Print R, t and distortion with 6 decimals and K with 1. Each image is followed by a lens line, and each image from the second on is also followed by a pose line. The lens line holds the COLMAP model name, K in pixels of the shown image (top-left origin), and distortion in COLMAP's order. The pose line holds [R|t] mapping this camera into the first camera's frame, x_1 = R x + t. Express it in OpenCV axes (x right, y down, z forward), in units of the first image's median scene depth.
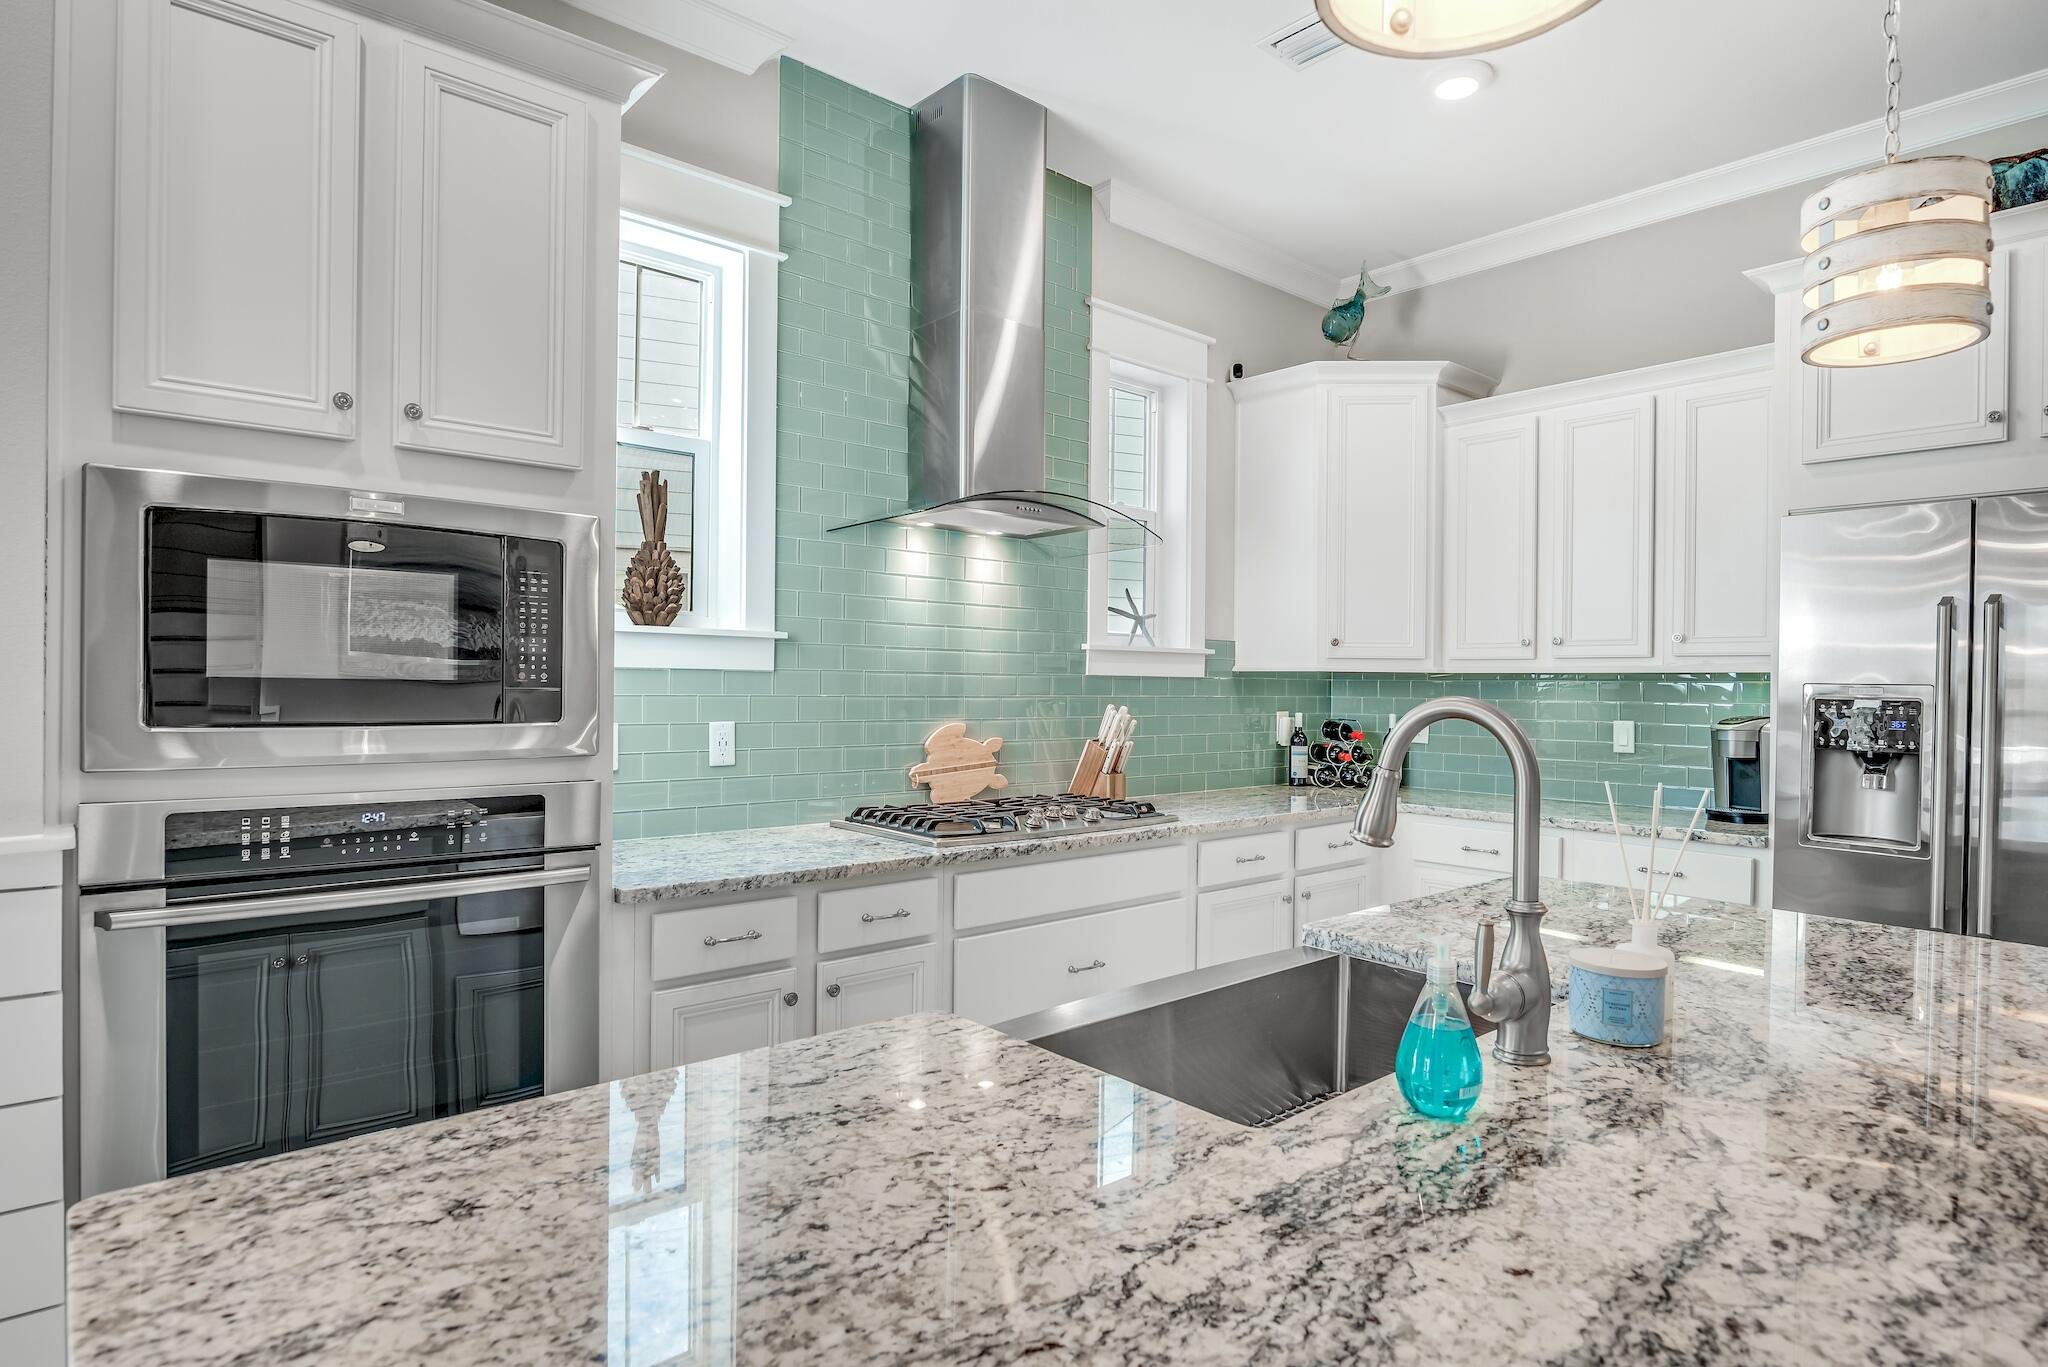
lens RADIAL K [[1059.7, 0, 1018.1], [0, 1059.7, 686.4], [0, 0, 1]] dist [-0.011720, -0.000805]
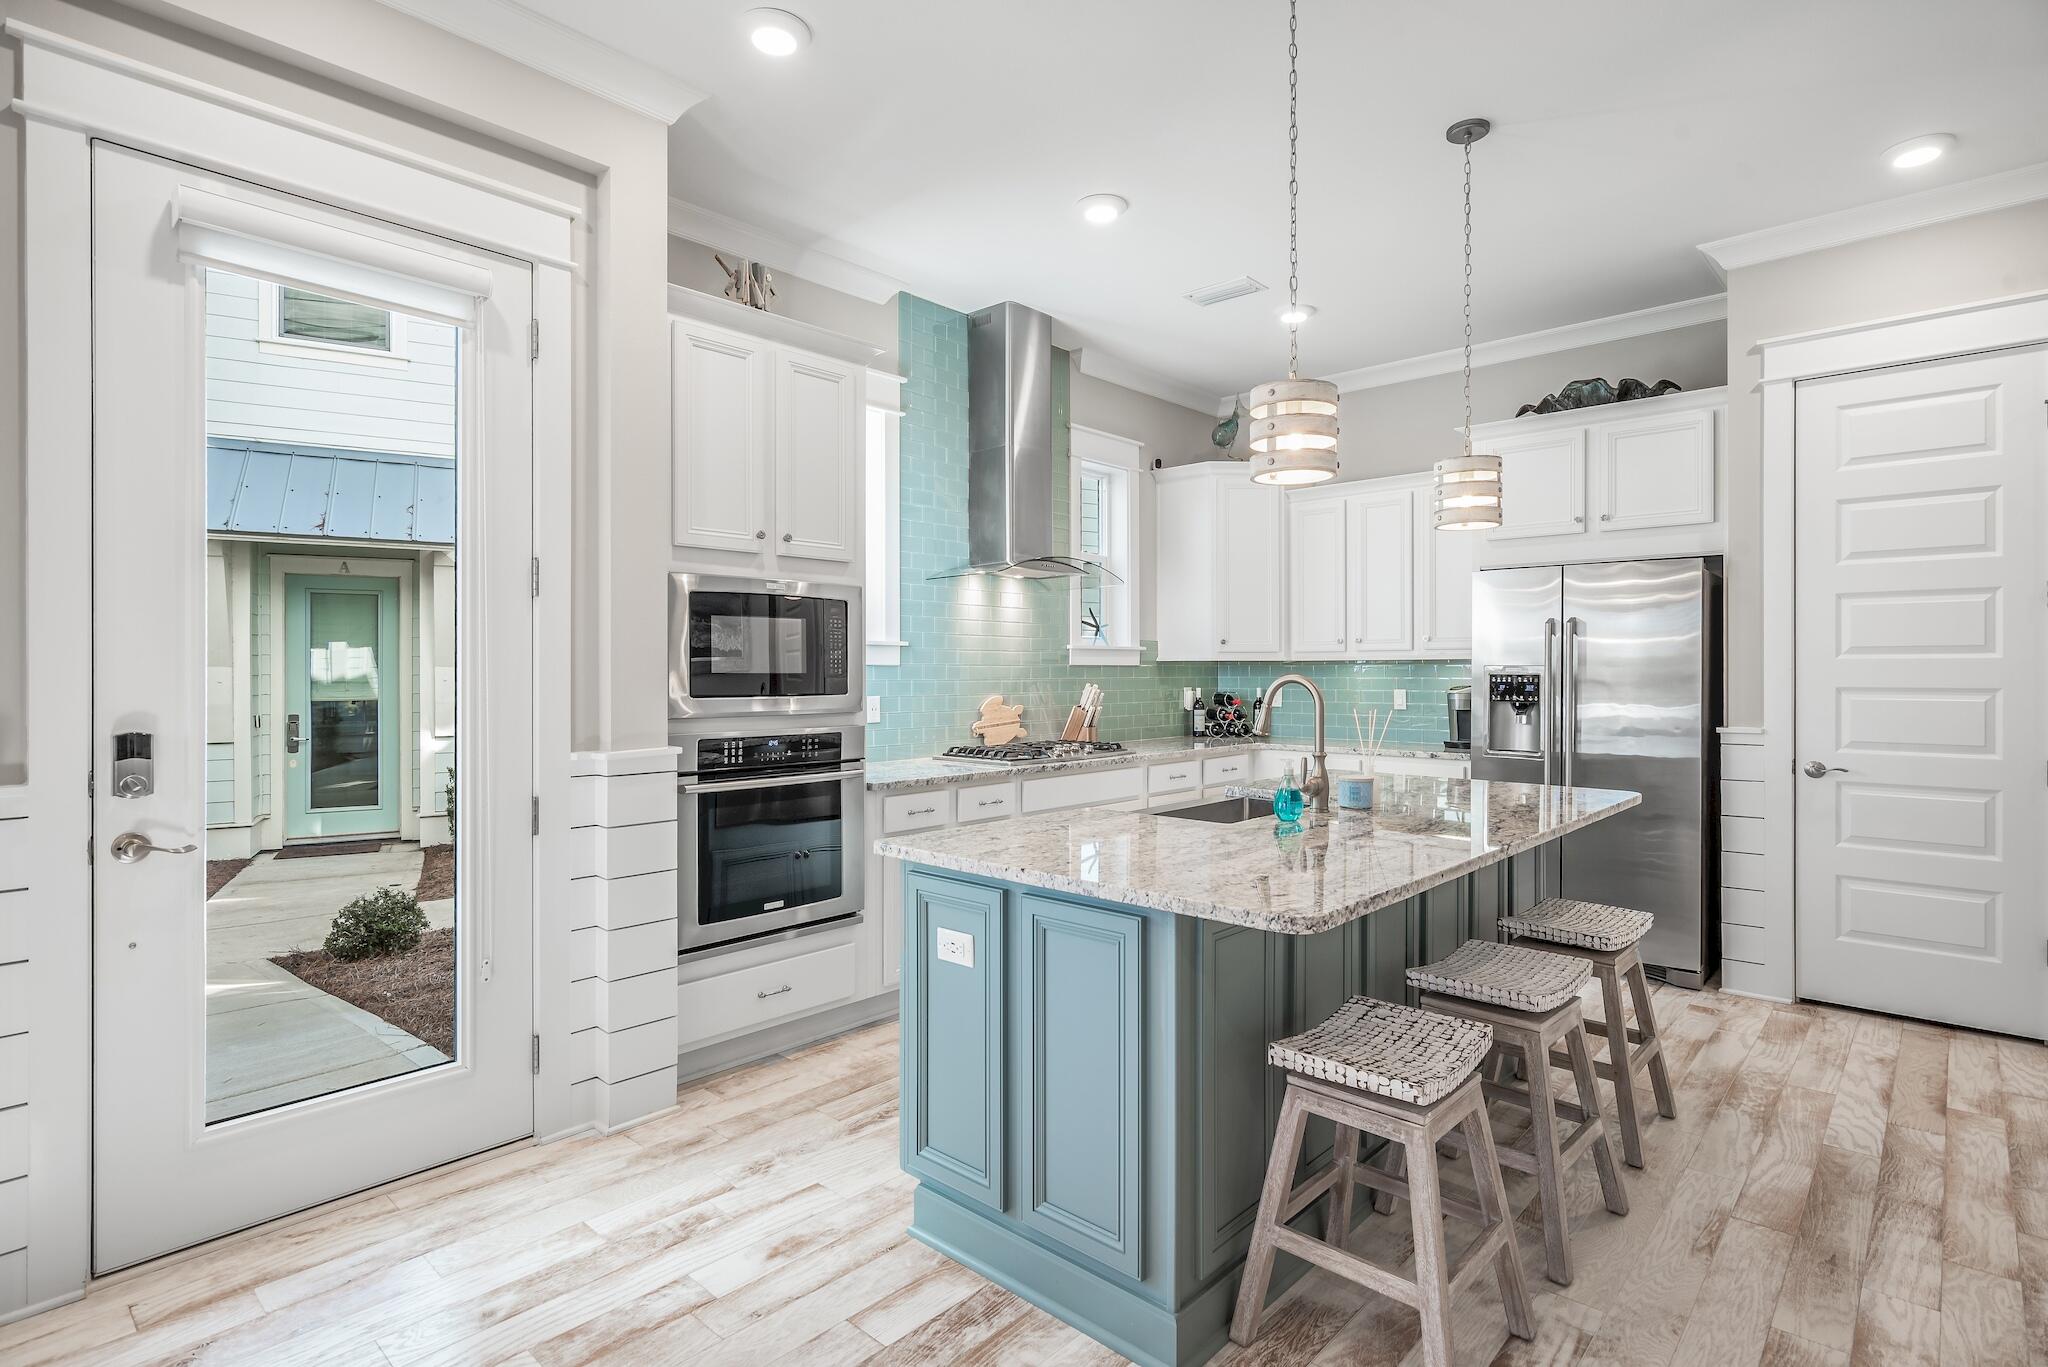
lens RADIAL K [[1017.5, 0, 1019.9], [0, 1017.5, 672.4], [0, 0, 1]] dist [0.000527, -0.000273]
pose [[0.992775, -0.012848, 0.119299, -0.209353], [0.012917, 0.999917, 0.000197, -0.001395], [-0.119292, 0.001345, 0.992858, -0.533768]]
